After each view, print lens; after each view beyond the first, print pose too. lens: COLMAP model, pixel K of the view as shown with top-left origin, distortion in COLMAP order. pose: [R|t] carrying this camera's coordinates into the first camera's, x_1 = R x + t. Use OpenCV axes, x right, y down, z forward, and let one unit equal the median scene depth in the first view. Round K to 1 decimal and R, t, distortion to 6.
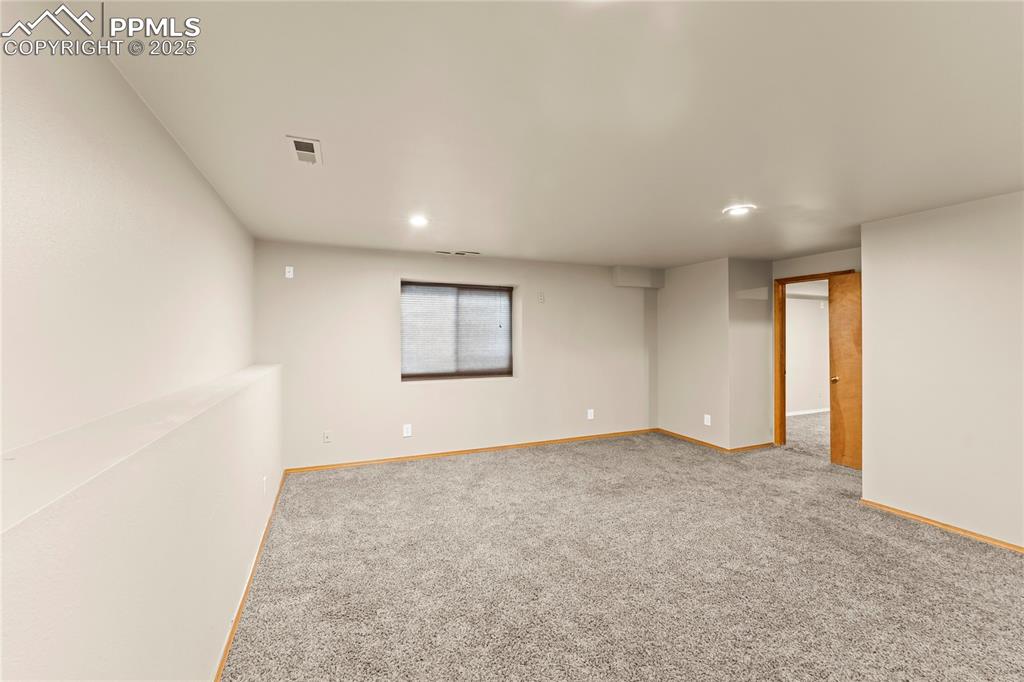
lens RADIAL K [[413.1, 0, 507.9], [0, 413.1, 328.5], [0, 0, 1]] dist [-0.001542, -0.000279]
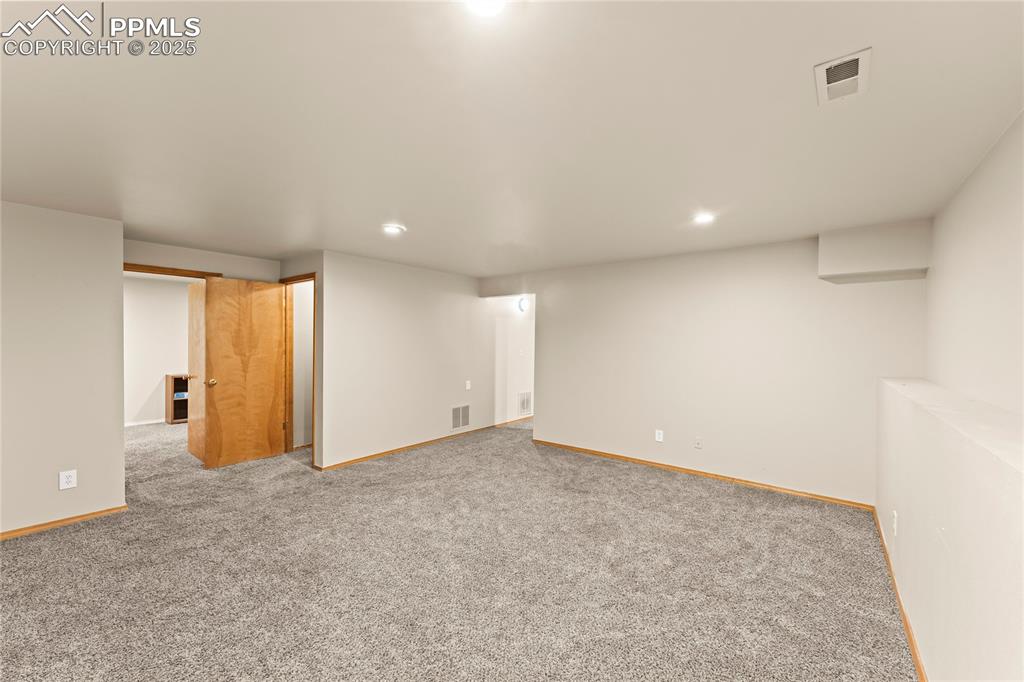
lens RADIAL K [[408.7, 0, 510.1], [0, 408.7, 338.2], [0, 0, 1]] dist [0.000216, -0.000061]
pose [[-0.479441, -0.001675, 0.877573, -0.414753], [-0.016858, 0.999831, -0.007302, 0.016858], [-0.877412, -0.018295, -0.479388, 0.917744]]
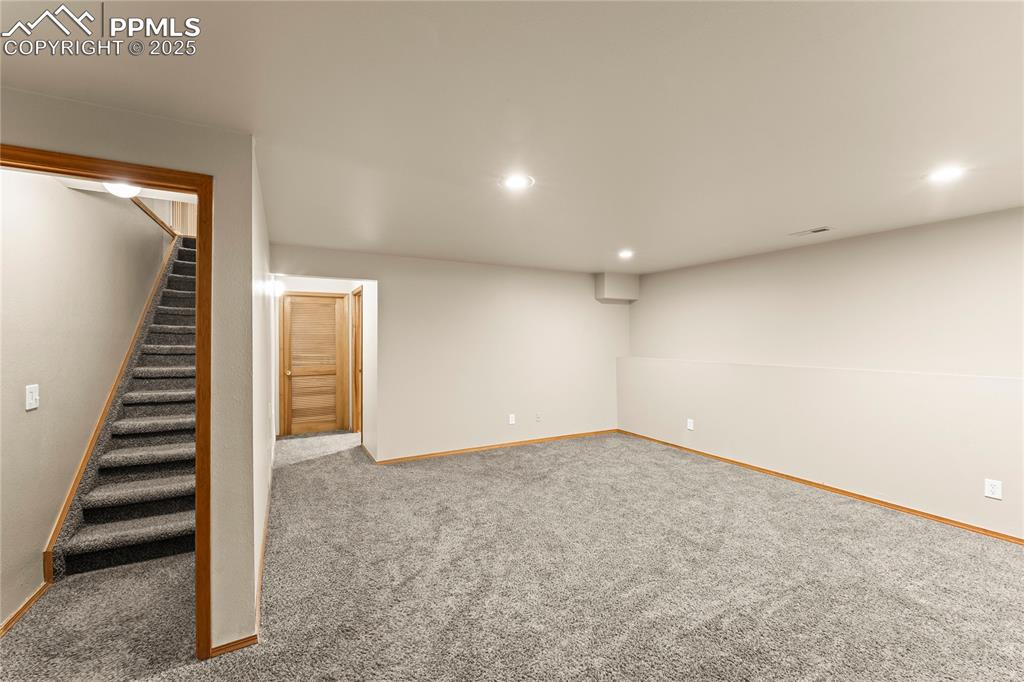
lens RADIAL K [[406.5, 0, 505.6], [0, 406.5, 340.7], [0, 0, 1]] dist [-0.000523, -0.000265]
pose [[-0.995217, 0.000535, -0.097689, 0.487202], [0.001844, 0.999910, -0.013313, 0.036176], [0.097674, -0.013430, -0.995128, 1.292752]]
